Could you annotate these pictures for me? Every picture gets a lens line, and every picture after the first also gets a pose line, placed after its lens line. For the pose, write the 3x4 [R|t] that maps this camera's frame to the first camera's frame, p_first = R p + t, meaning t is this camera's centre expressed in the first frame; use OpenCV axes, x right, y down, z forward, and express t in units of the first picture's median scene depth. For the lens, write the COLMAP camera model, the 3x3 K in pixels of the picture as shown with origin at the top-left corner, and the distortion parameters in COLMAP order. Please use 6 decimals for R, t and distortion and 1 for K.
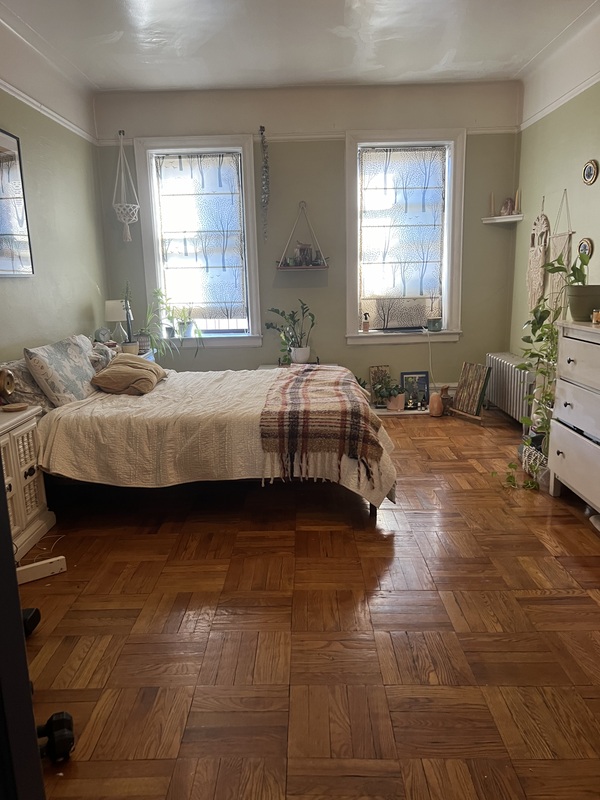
lens RADIAL K [[600.9, 0, 300.0], [0, 600.9, 400.0], [0, 0, 1]] dist [0.067628, -0.368410]
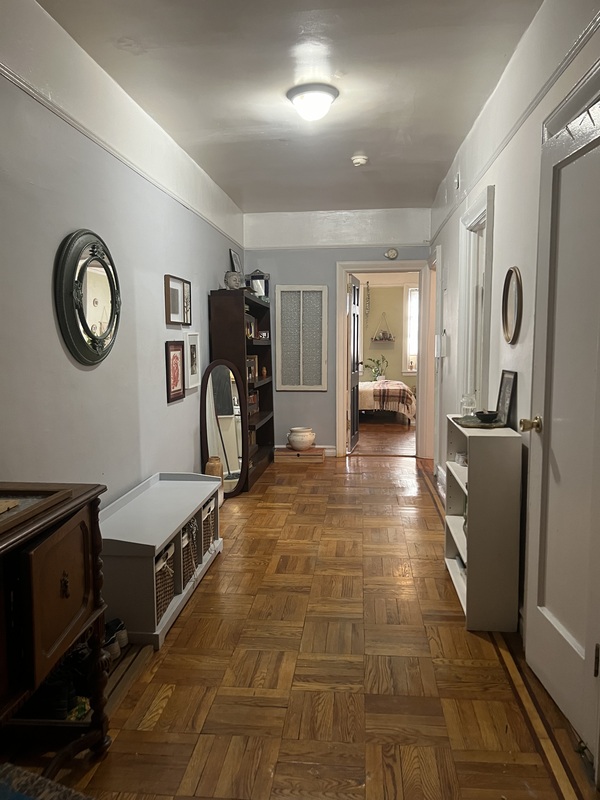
lens RADIAL K [[600.9, 0, 300.0], [0, 600.9, 400.0], [0, 0, 1]] dist [0.067628, -0.368410]
pose [[0.995201, 0.029139, -0.093409, -0.151425], [-0.038060, 0.994731, -0.095192, 0.389802], [0.090143, 0.098290, 0.991067, -2.132368]]
